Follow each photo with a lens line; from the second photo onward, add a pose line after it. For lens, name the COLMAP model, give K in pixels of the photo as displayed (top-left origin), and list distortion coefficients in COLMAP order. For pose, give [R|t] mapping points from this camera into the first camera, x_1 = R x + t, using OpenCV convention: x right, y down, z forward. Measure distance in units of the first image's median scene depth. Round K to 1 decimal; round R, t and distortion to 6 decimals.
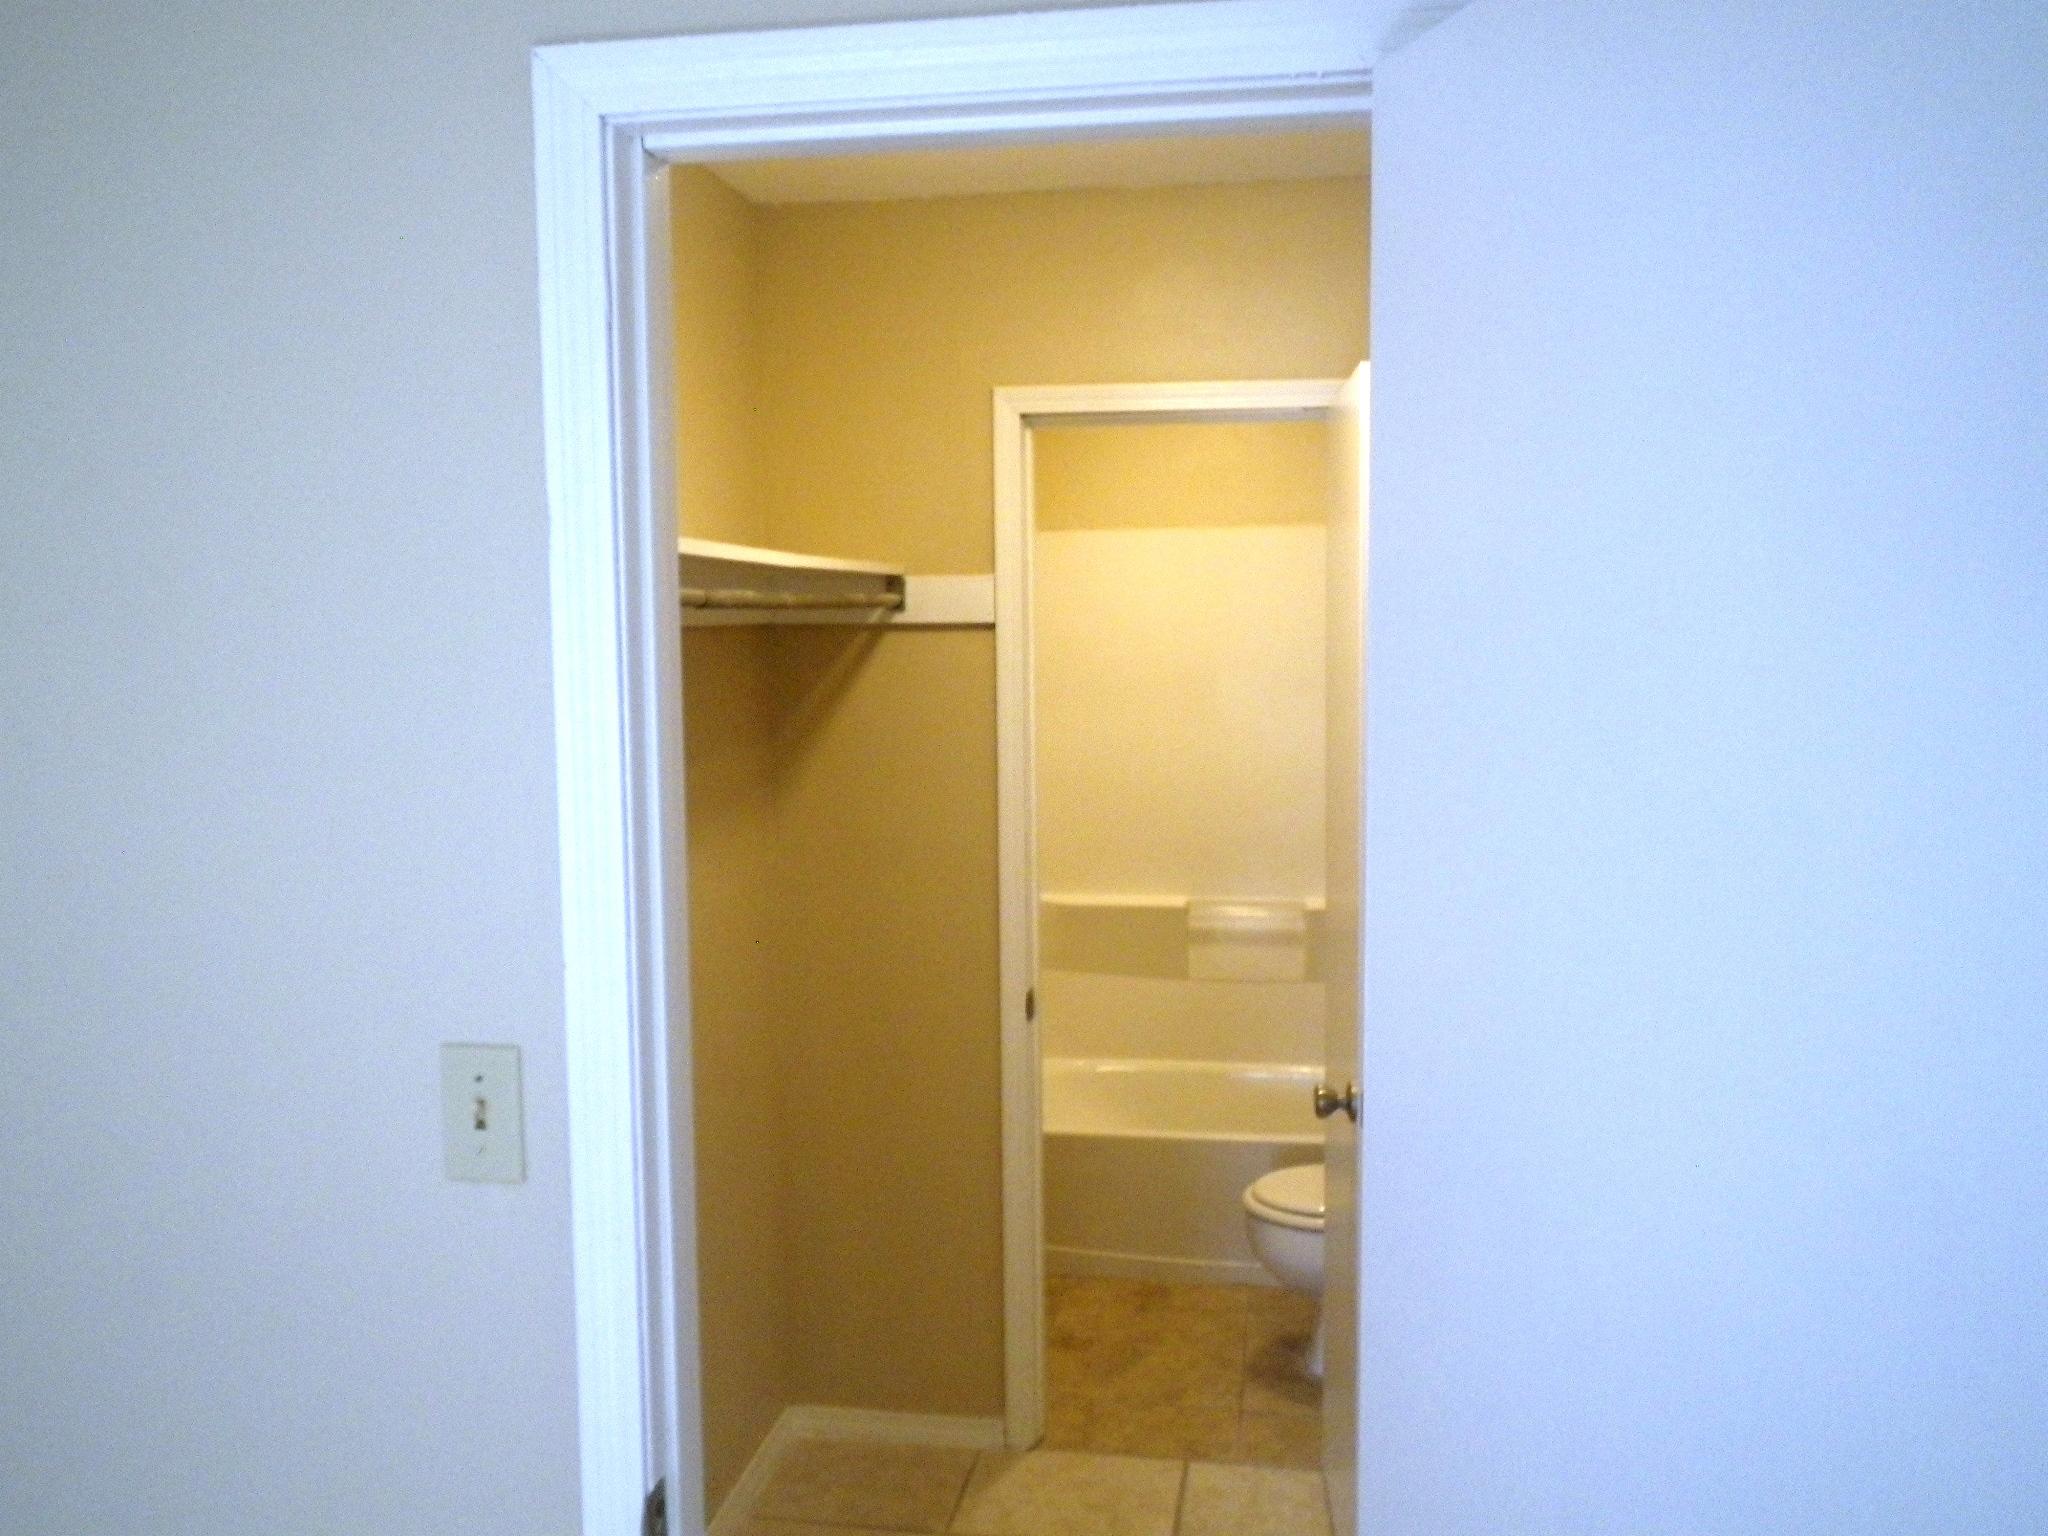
lens RADIAL K [[1682.9, 0, 1017.8], [0, 1682.9, 768.1], [0, 0, 1]] dist [-0.002693, -0.004287]
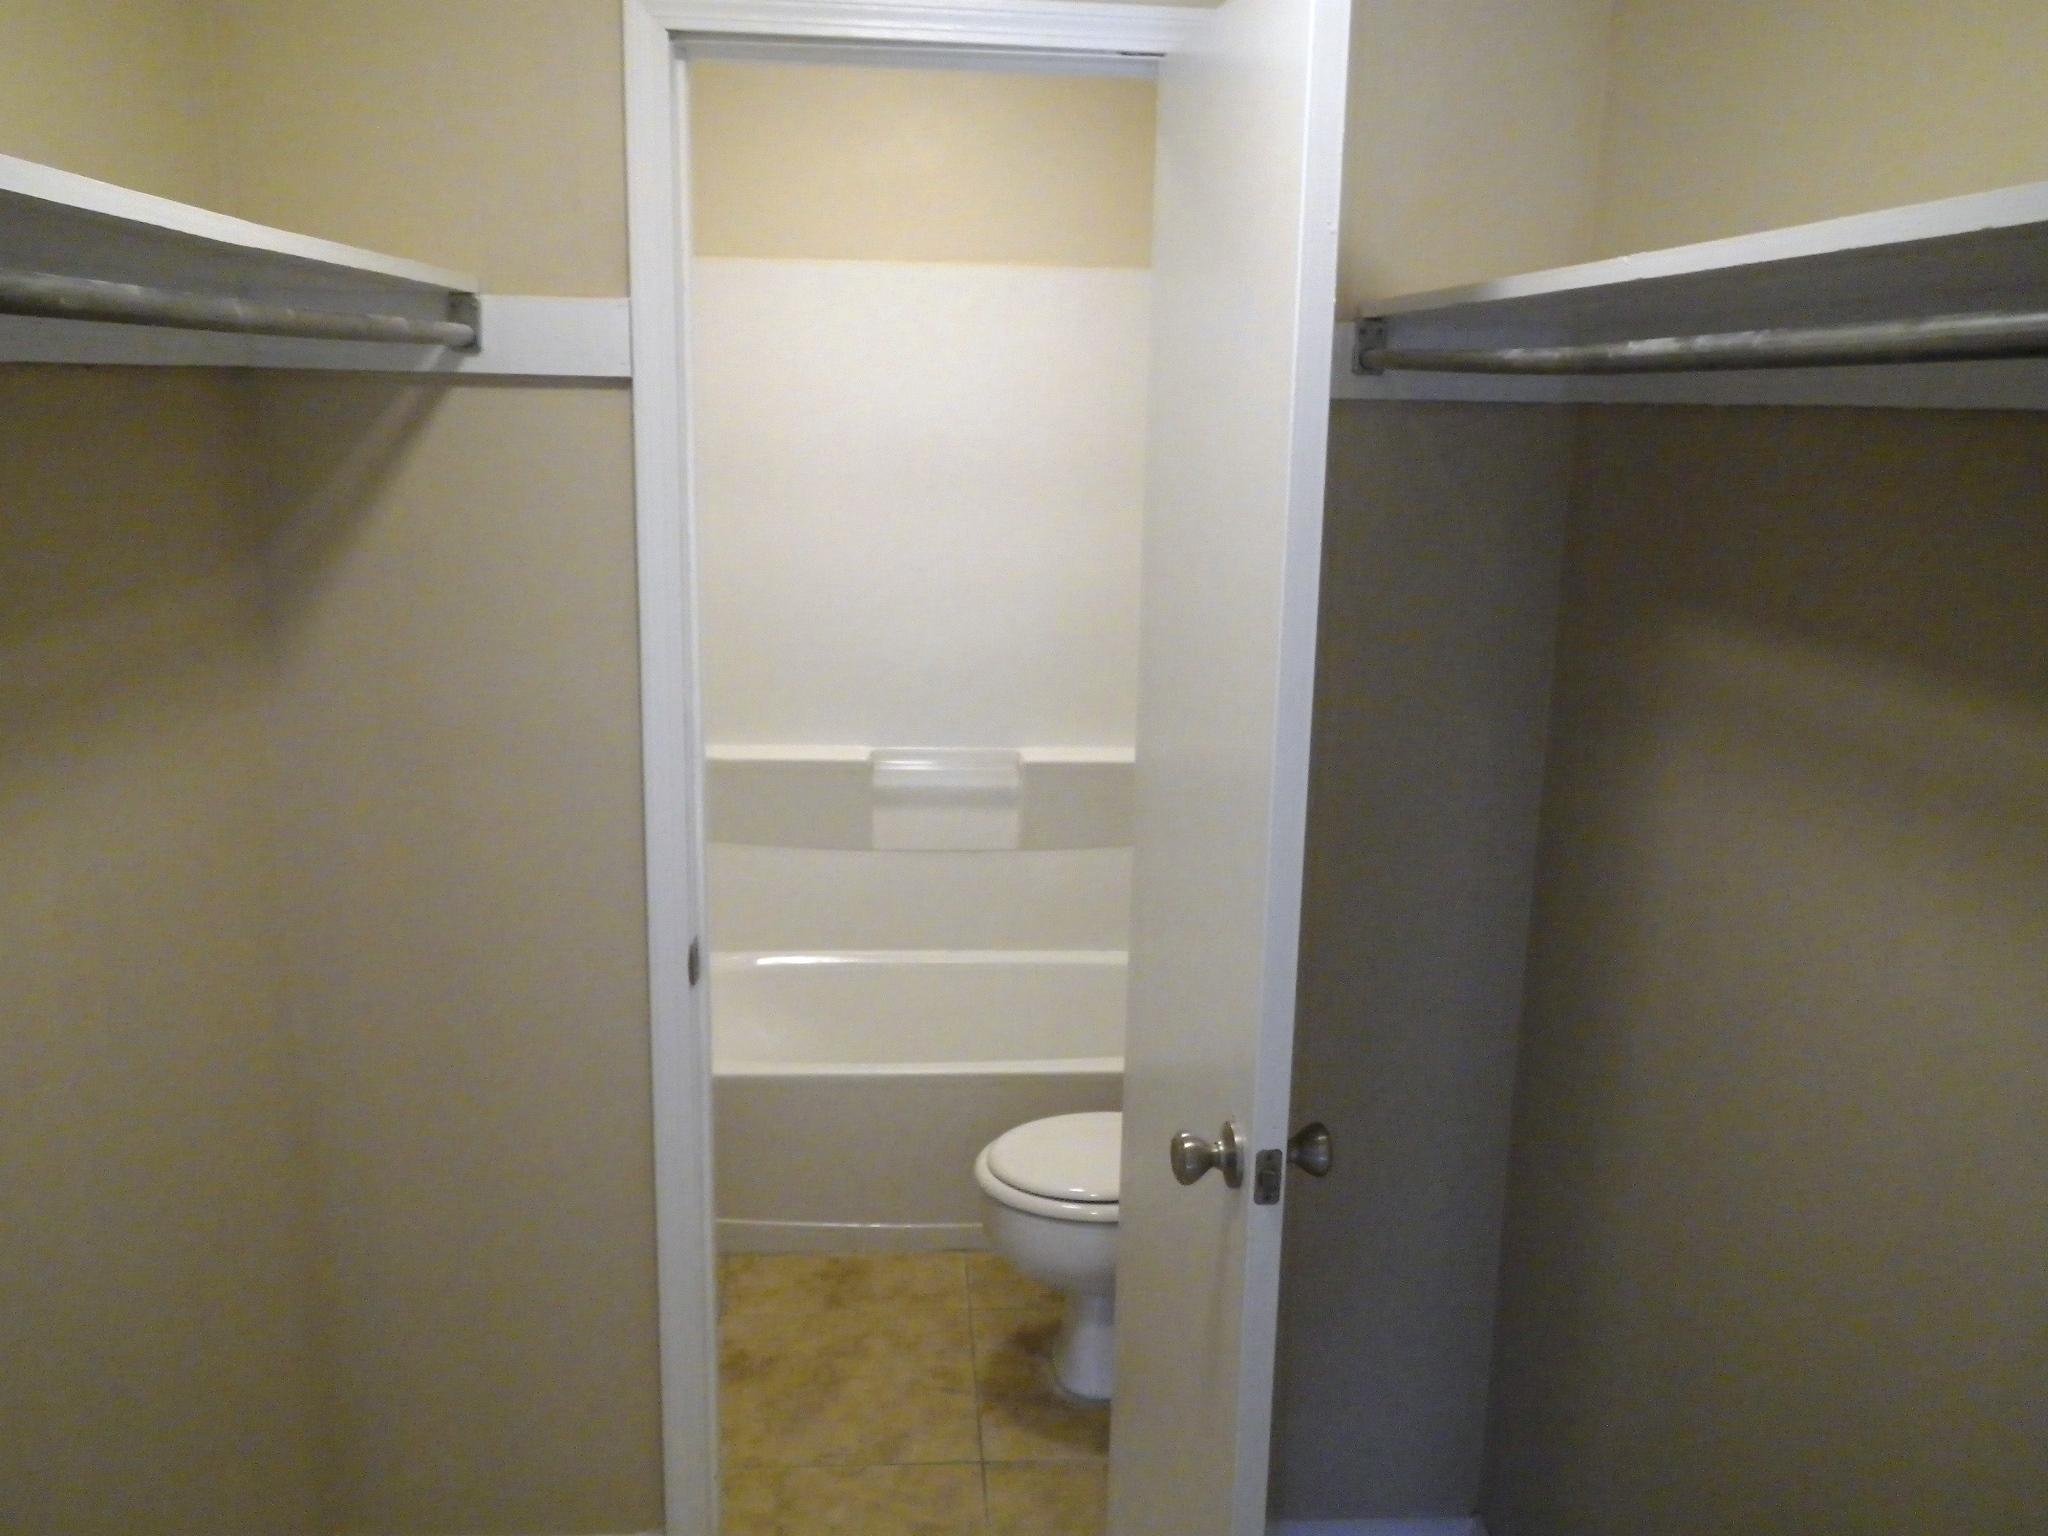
lens RADIAL K [[1682.9, 0, 1032.1], [0, 1682.9, 769.7], [0, 0, 1]] dist [-0.002693, -0.004287]
pose [[0.970506, -0.019599, 0.240281, -0.020148], [-0.013061, 0.990951, 0.133584, -0.024513], [-0.240725, -0.132782, 0.961468, 0.311450]]
